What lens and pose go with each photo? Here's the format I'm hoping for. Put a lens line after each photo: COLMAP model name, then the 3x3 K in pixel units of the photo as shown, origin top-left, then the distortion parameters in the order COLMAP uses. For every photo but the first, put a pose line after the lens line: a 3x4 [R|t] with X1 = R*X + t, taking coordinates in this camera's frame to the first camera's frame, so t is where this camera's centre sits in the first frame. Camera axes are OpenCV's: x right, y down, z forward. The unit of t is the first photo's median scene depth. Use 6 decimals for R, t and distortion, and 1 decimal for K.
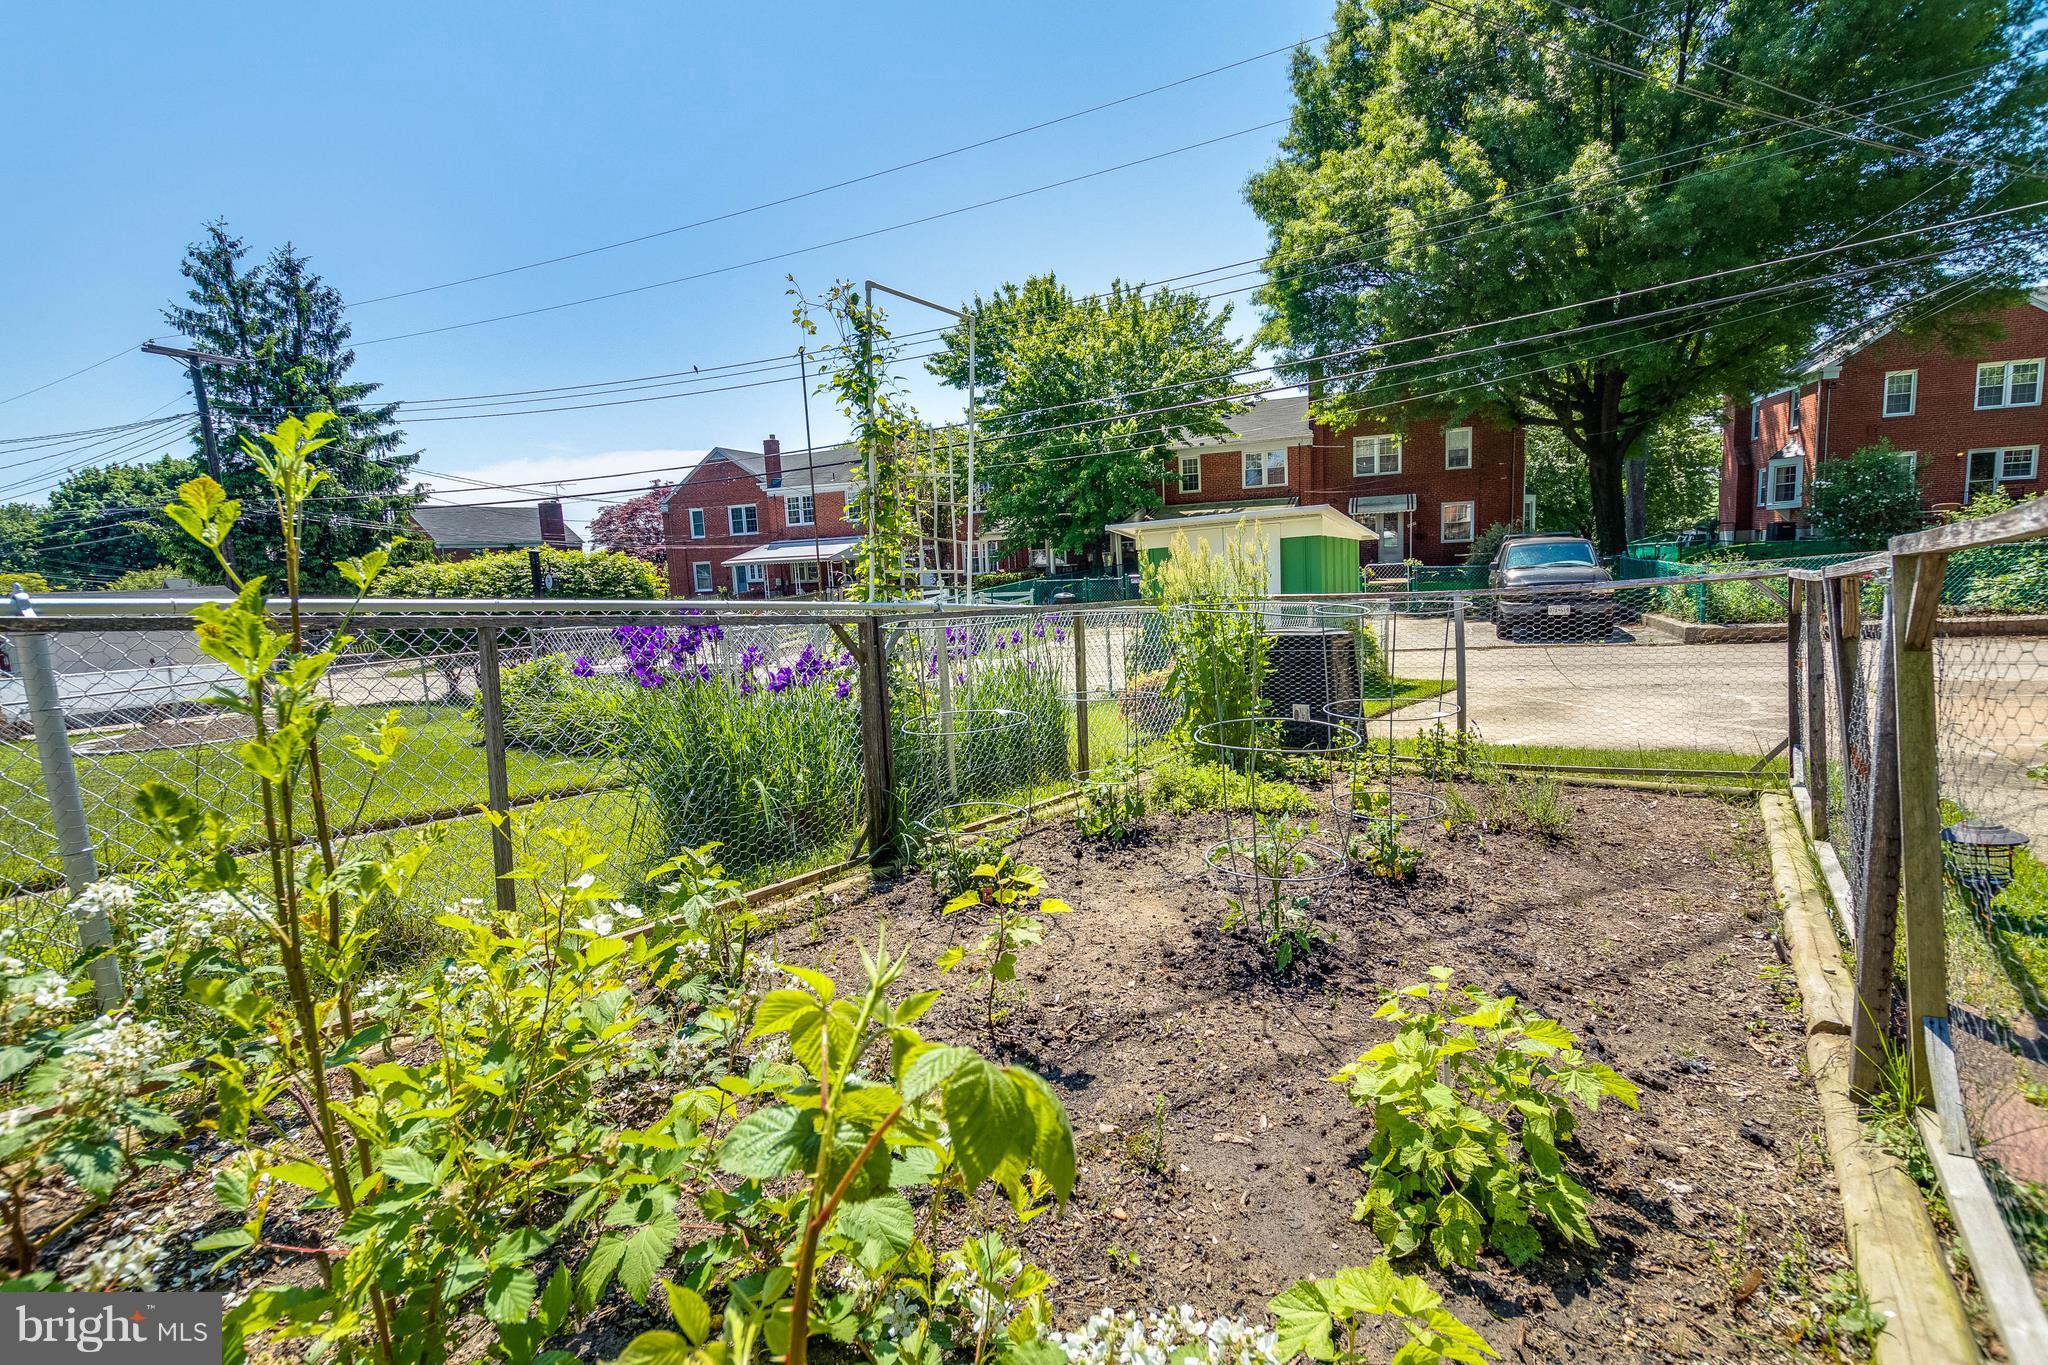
lens RADIAL K [[956.2, 0, 1024.0], [0, 956.2, 682.5], [0, 0, 1]] dist [-0.001823, -0.000609]
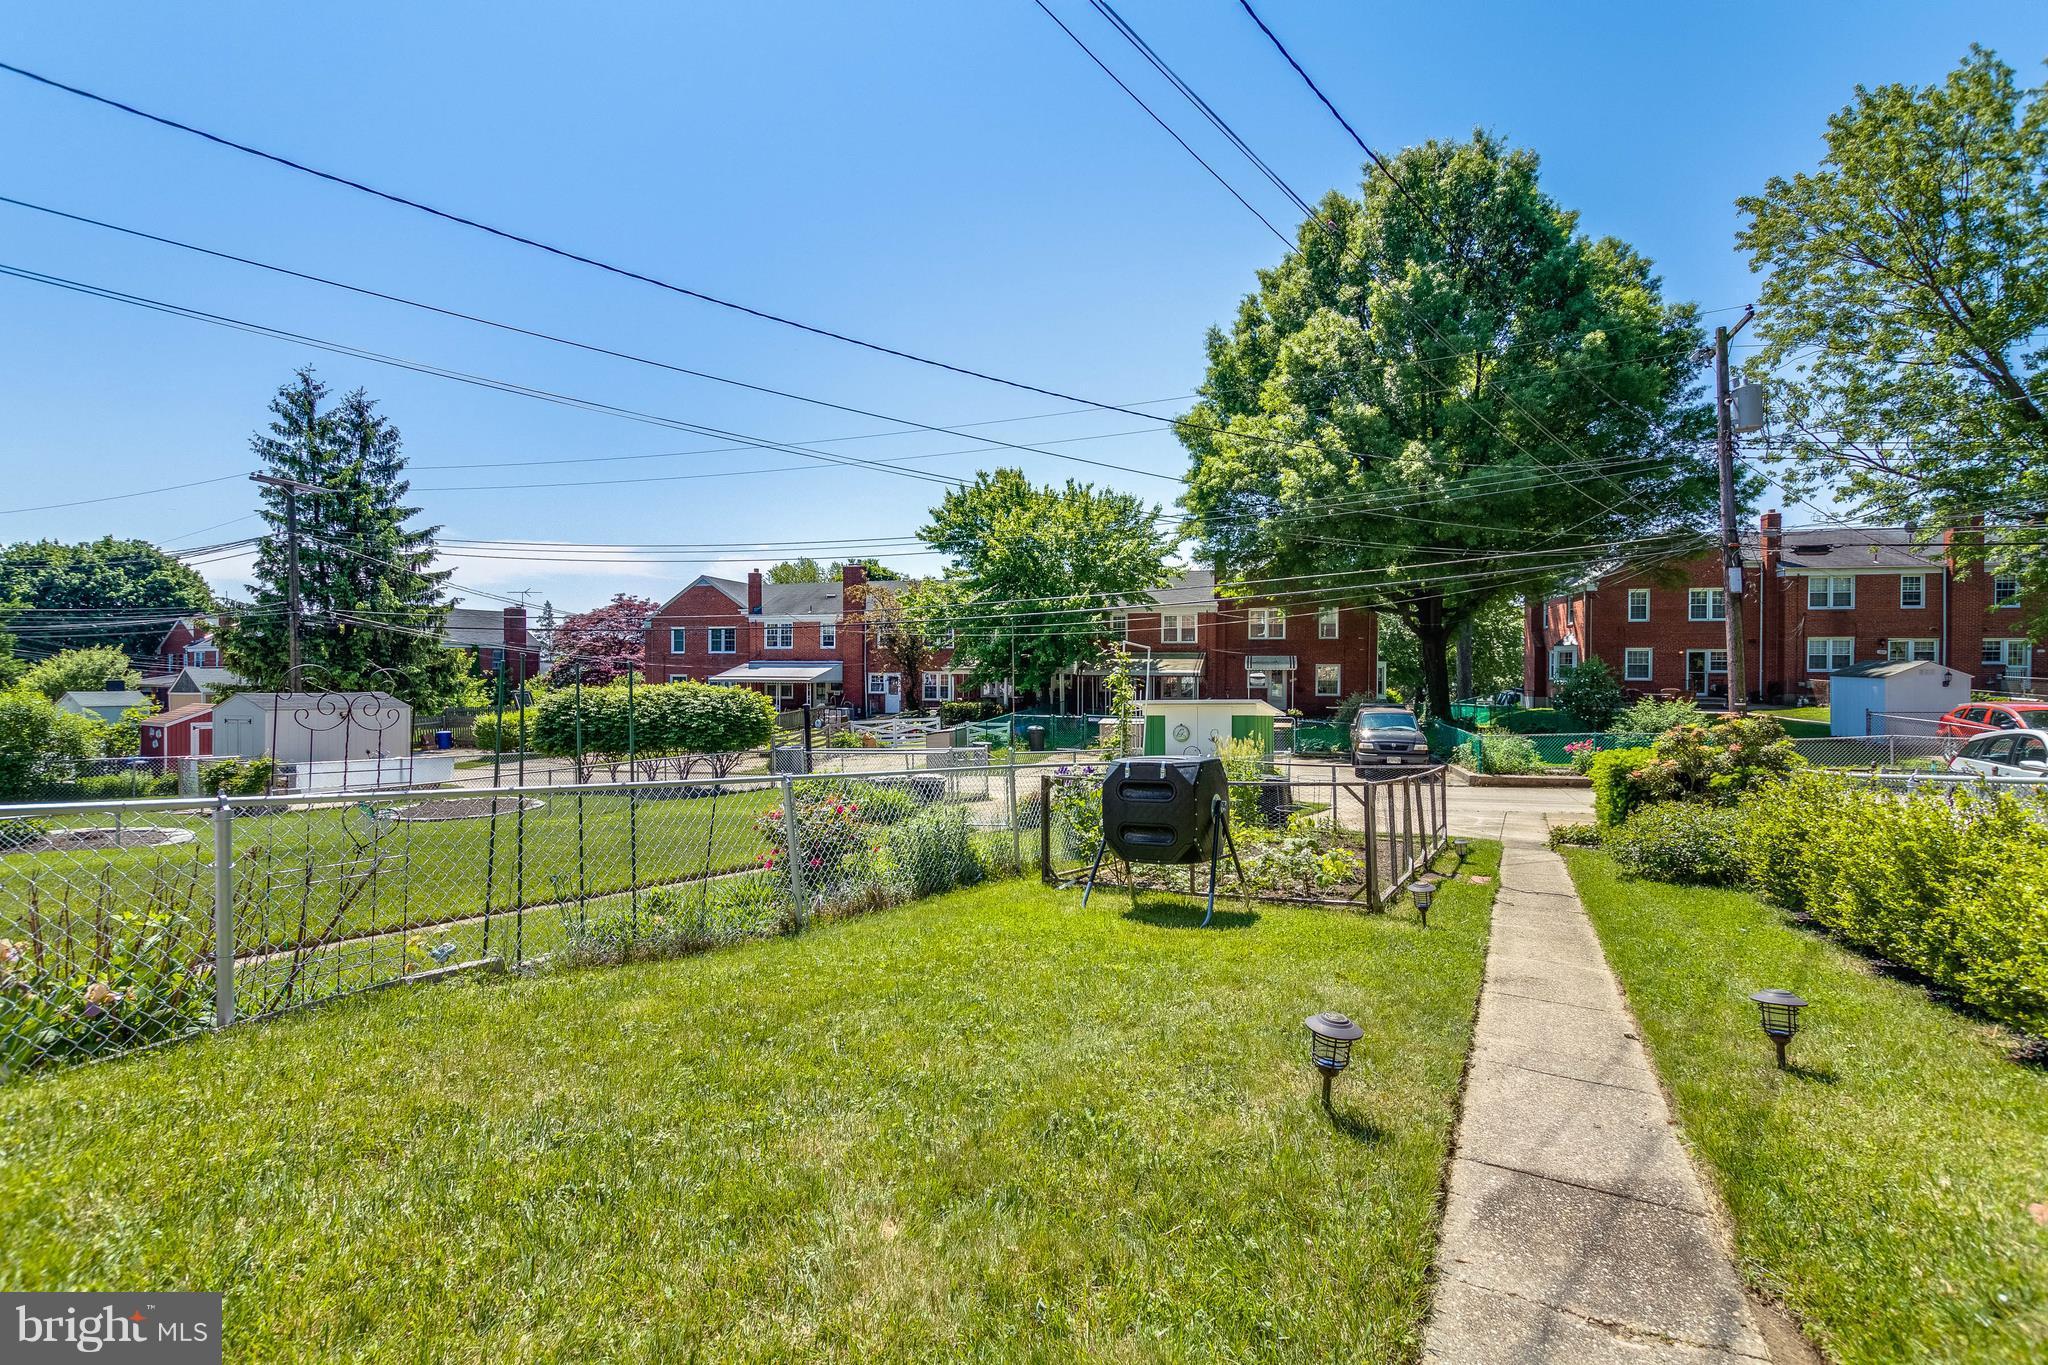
lens RADIAL K [[931.1, 0, 1033.4], [0, 931.1, 664.1], [0, 0, 1]] dist [-0.001224, 0.000272]
pose [[0.991780, 0.054288, 0.115866, -0.085919], [-0.037312, 0.988881, -0.143955, 0.003503], [-0.122393, 0.138448, 0.982778, -0.184881]]
